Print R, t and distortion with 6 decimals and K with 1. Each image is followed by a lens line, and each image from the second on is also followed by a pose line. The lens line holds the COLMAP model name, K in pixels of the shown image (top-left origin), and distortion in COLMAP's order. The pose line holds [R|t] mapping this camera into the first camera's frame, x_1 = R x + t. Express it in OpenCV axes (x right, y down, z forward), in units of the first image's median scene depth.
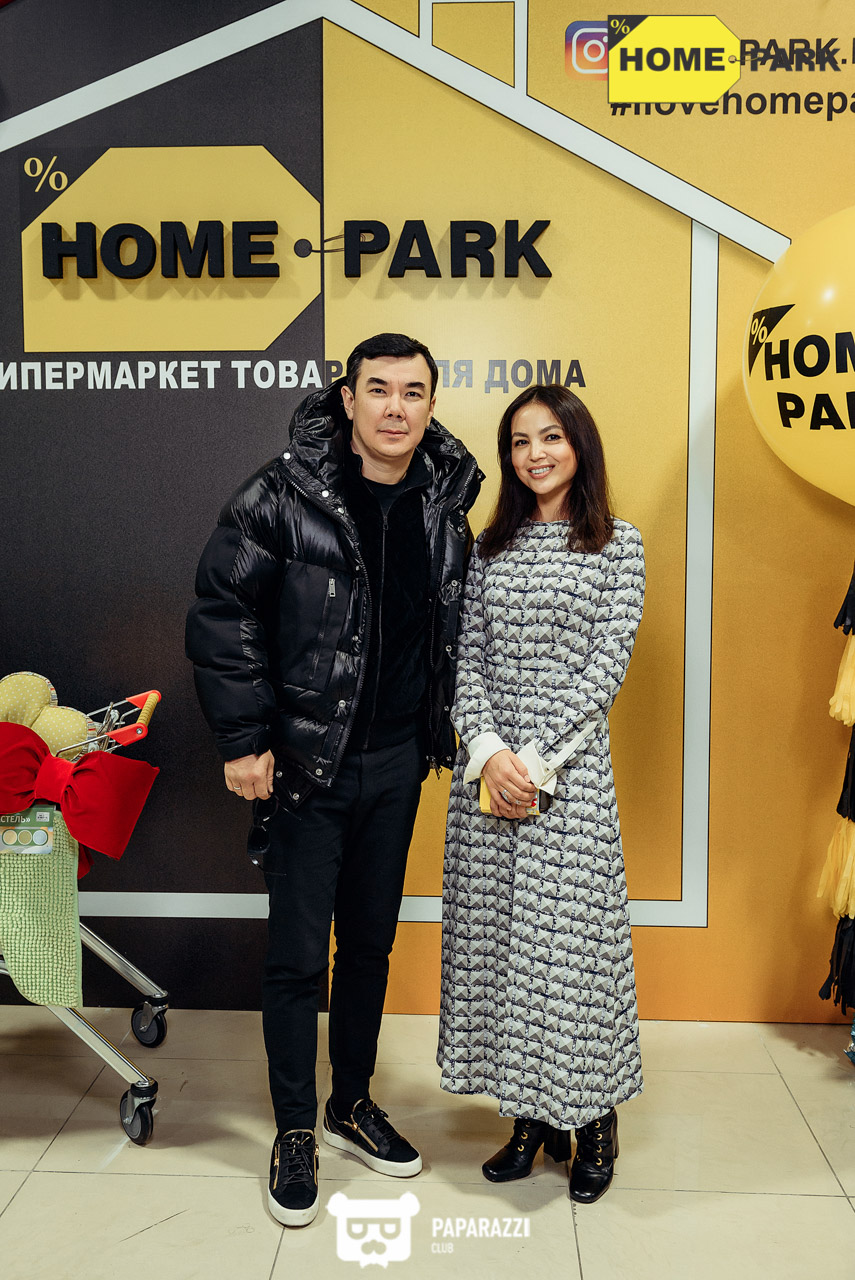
lens RADIAL K [[1176.5, 0, 429.6], [0, 1176.5, 614.1], [0, 0, 1]] dist [-0.004528, 0.005460]
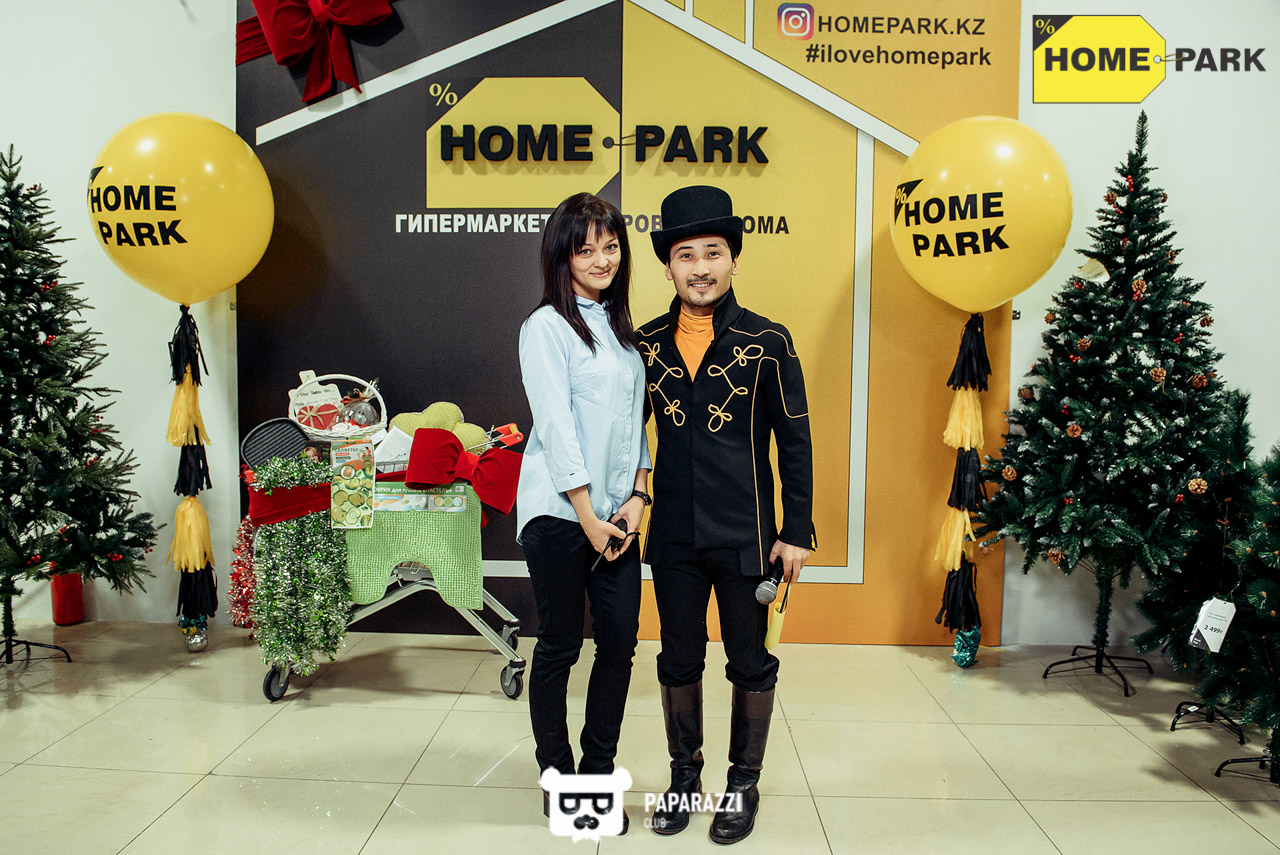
lens RADIAL K [[910.3, 0, 641.3], [0, 910.3, 444.7], [0, 0, 1]] dist [-0.053722, -0.003441]
pose [[0.999873, 0.008259, 0.013621, -0.076973], [-0.008283, 0.999964, 0.001701, 0.085730], [-0.013607, -0.001814, 0.999906, -0.197570]]
